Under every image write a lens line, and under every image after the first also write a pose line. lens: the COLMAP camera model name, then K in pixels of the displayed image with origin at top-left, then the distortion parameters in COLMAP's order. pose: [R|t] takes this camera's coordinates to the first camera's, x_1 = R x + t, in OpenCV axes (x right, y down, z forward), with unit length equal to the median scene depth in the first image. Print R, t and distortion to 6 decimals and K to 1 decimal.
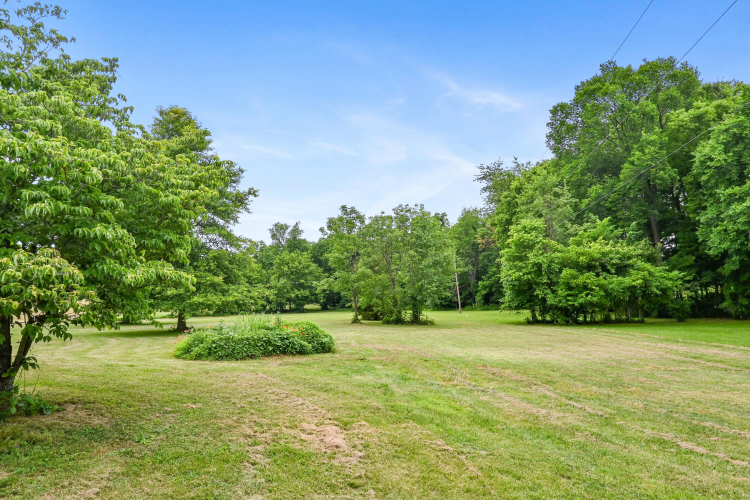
lens RADIAL K [[510.7, 0, 370.5], [0, 510.7, 252.4], [0, 0, 1]] dist [-0.010184, -0.002409]
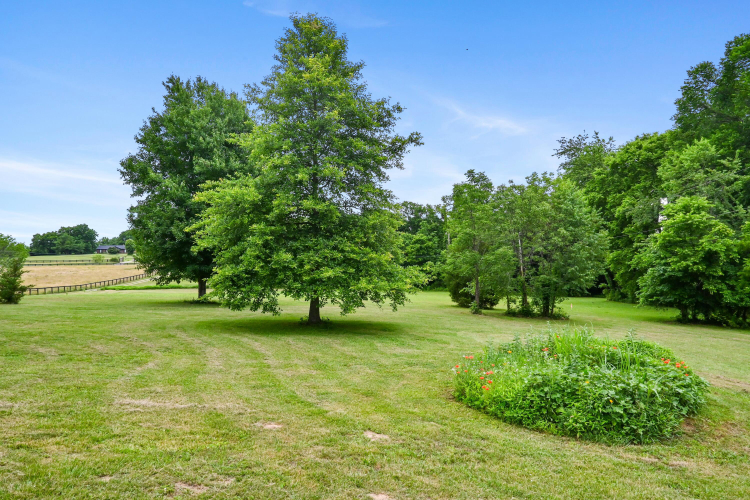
lens RADIAL K [[510.7, 0, 380.3], [0, 510.7, 247.3], [0, 0, 1]] dist [-0.010184, -0.002409]
pose [[0.998896, 0.042800, -0.019365, -0.177142], [-0.042109, 0.998508, 0.034762, 0.009132], [0.020824, -0.033908, 0.999208, 0.181510]]
